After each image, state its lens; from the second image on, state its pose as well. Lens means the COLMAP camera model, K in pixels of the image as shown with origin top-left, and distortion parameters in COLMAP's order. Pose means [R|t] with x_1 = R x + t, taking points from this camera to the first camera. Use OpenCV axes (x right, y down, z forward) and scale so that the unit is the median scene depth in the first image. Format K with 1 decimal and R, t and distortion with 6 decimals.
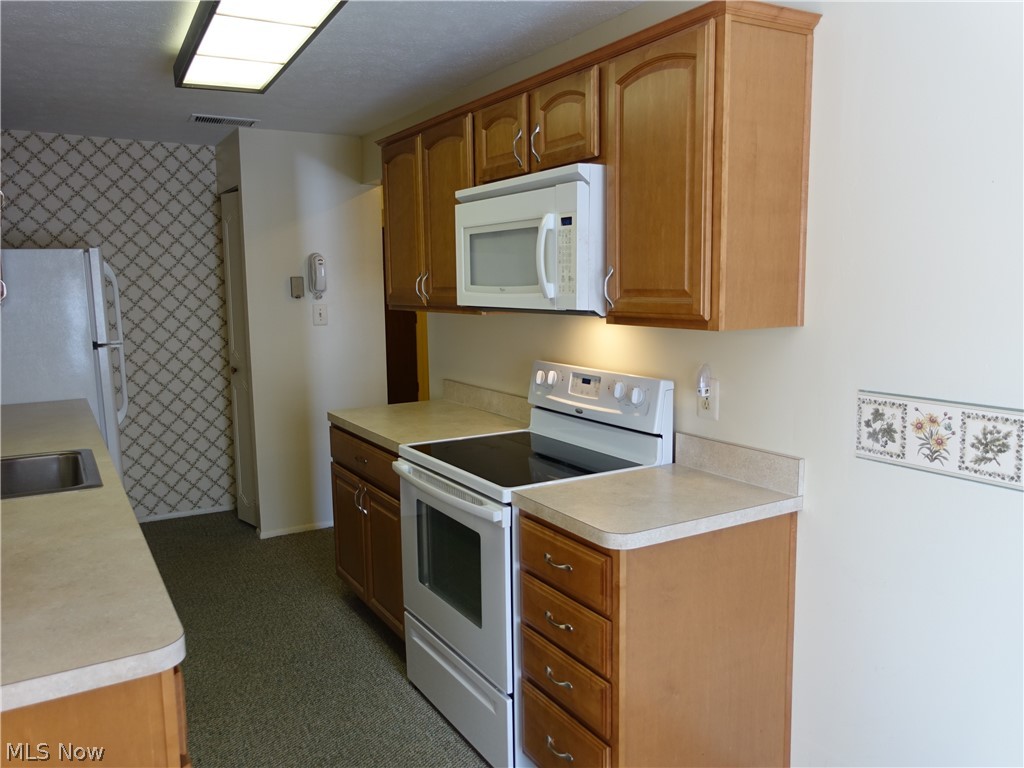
lens RADIAL K [[794.0, 0, 512.0], [0, 794.0, 384.0], [0, 0, 1]] dist [0.007264, -0.001784]
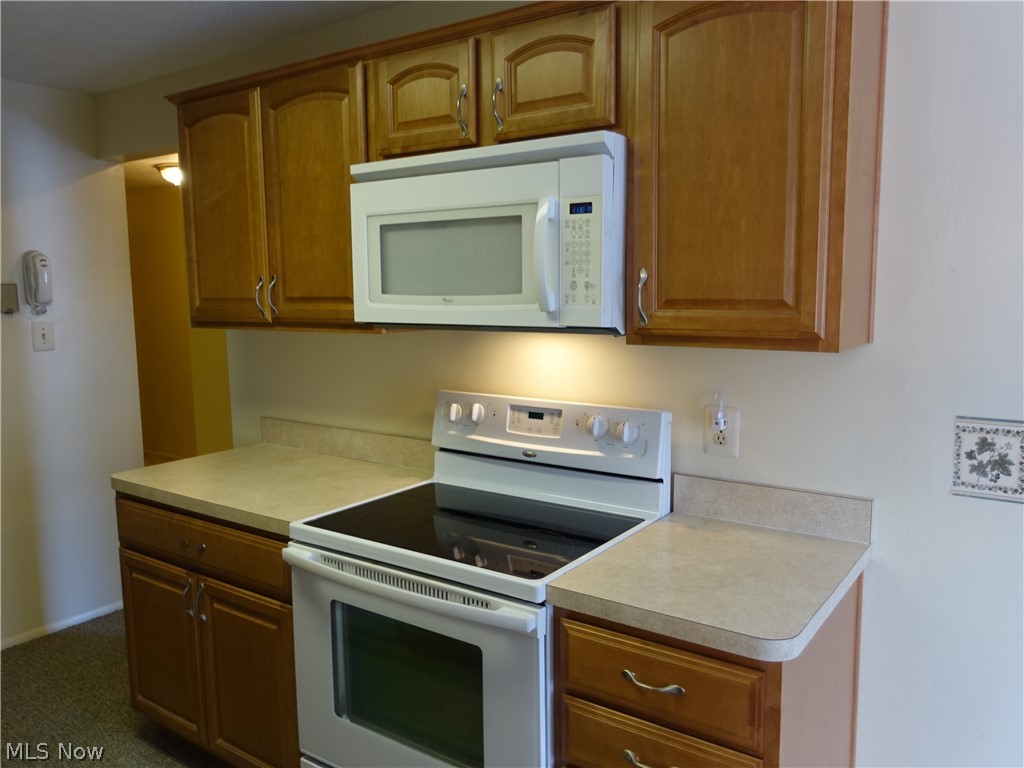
lens RADIAL K [[794.0, 0, 512.0], [0, 794.0, 384.0], [0, 0, 1]] dist [0.007264, -0.001784]
pose [[0.915755, -0.044451, 0.399270, -0.284495], [0.049438, 0.998775, -0.002197, -0.040792], [-0.398683, 0.021751, 0.916831, 0.336526]]
